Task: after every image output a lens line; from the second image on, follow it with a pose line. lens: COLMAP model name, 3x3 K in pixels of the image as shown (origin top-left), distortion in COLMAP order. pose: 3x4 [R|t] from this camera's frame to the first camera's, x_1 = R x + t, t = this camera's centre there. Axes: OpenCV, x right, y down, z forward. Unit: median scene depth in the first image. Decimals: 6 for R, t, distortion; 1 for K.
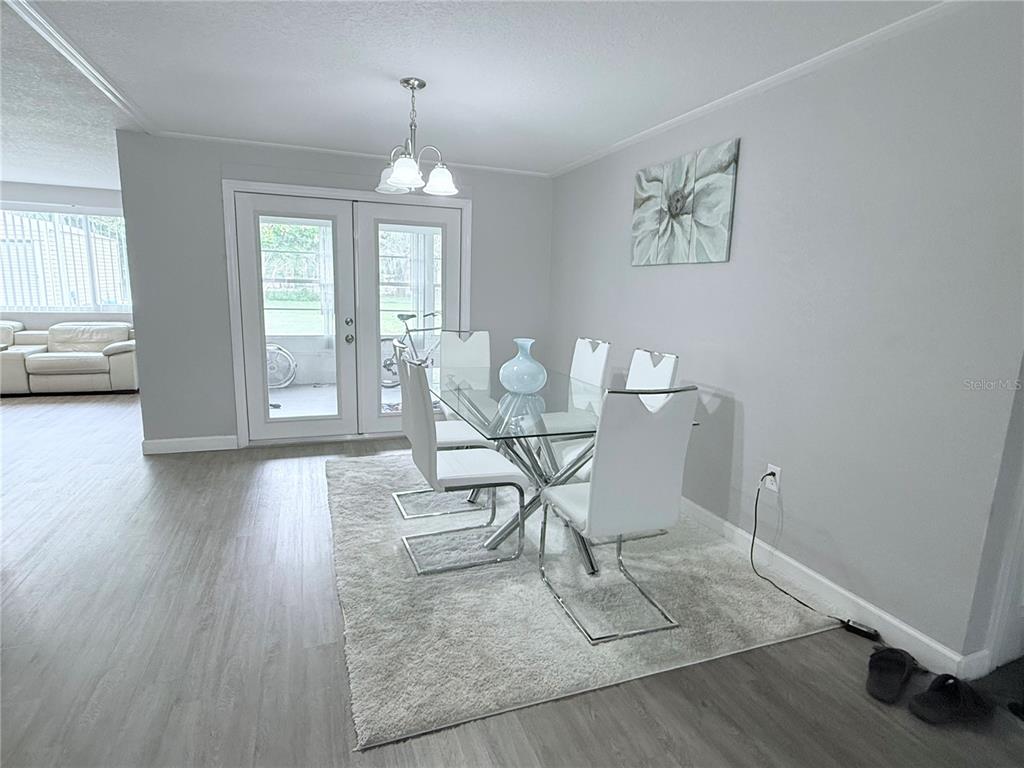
lens RADIAL K [[552.5, 0, 511.0], [0, 552.5, 384.4], [0, 0, 1]] dist [0.000616, -0.001848]
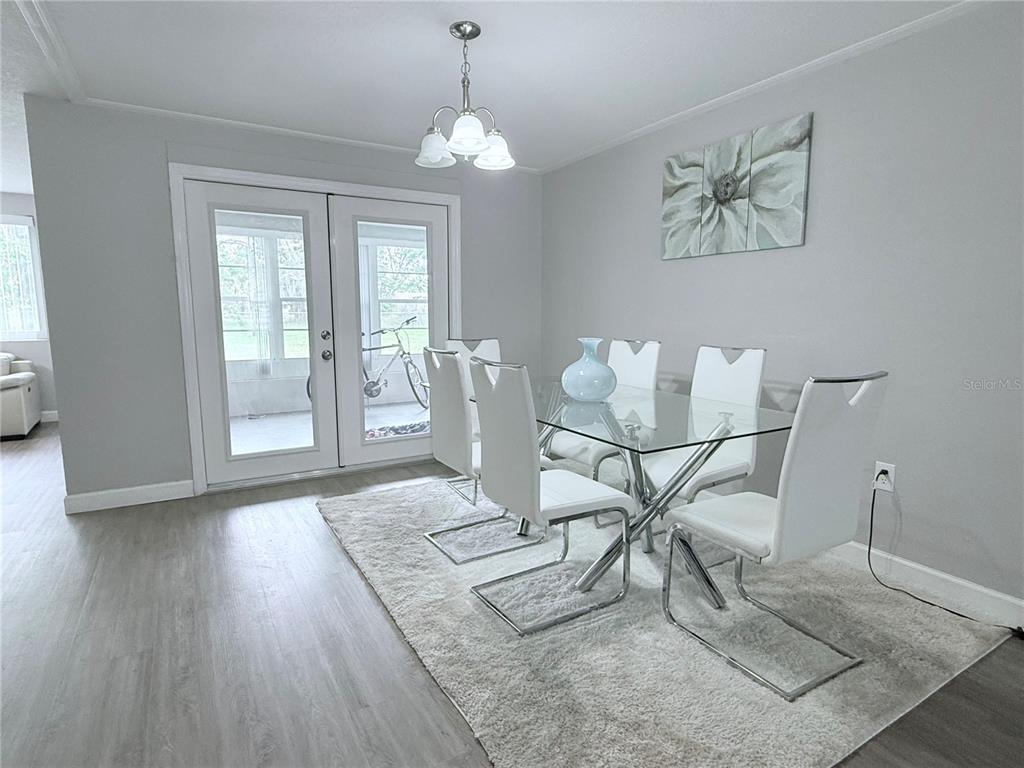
lens RADIAL K [[552.5, 0, 510.0], [0, 552.5, 385.0], [0, 0, 1]] dist [0.000616, -0.001848]
pose [[0.983834, -0.050652, 0.171769, -0.238868], [0.057497, 0.997728, -0.035109, 0.013195], [-0.169601, 0.044418, 0.984511, 0.172386]]
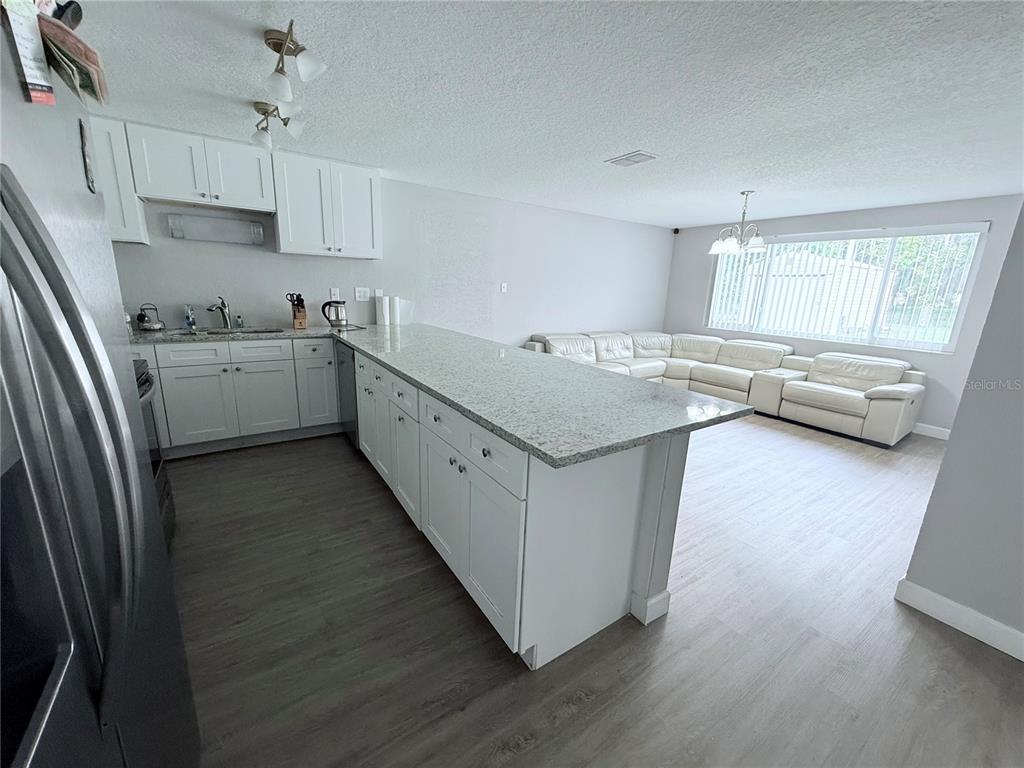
lens RADIAL K [[408.8, 0, 505.6], [0, 408.8, 383.7], [0, 0, 1]] dist [0.000466, -0.000338]
pose [[0.225018, 0.205446, -0.952449, -0.494793], [-0.205661, 0.965509, 0.159676, -0.115591], [0.952403, 0.159951, 0.259509, 0.562366]]
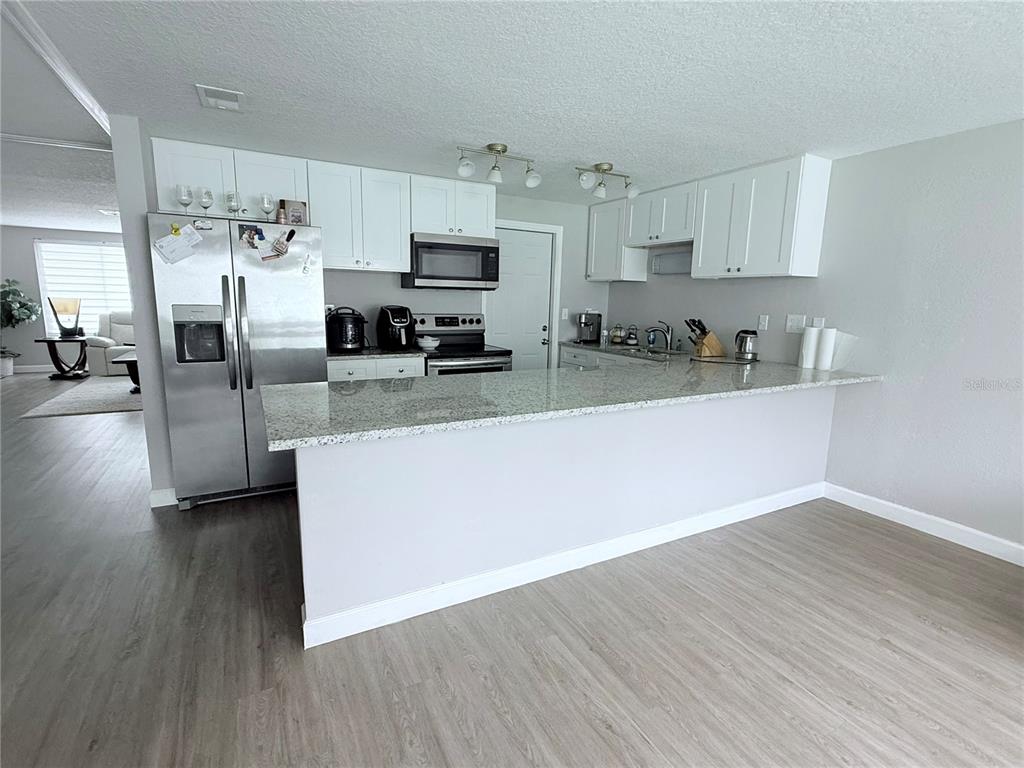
lens RADIAL K [[489.5, 0, 510.5], [0, 489.5, 383.7], [0, 0, 1]] dist [-0.002351, -0.000568]
pose [[-0.990012, -0.027142, -0.138349, -1.075917], [-0.073485, 0.936797, 0.342069, -0.300124], [0.120320, 0.348819, -0.929434, 1.449924]]
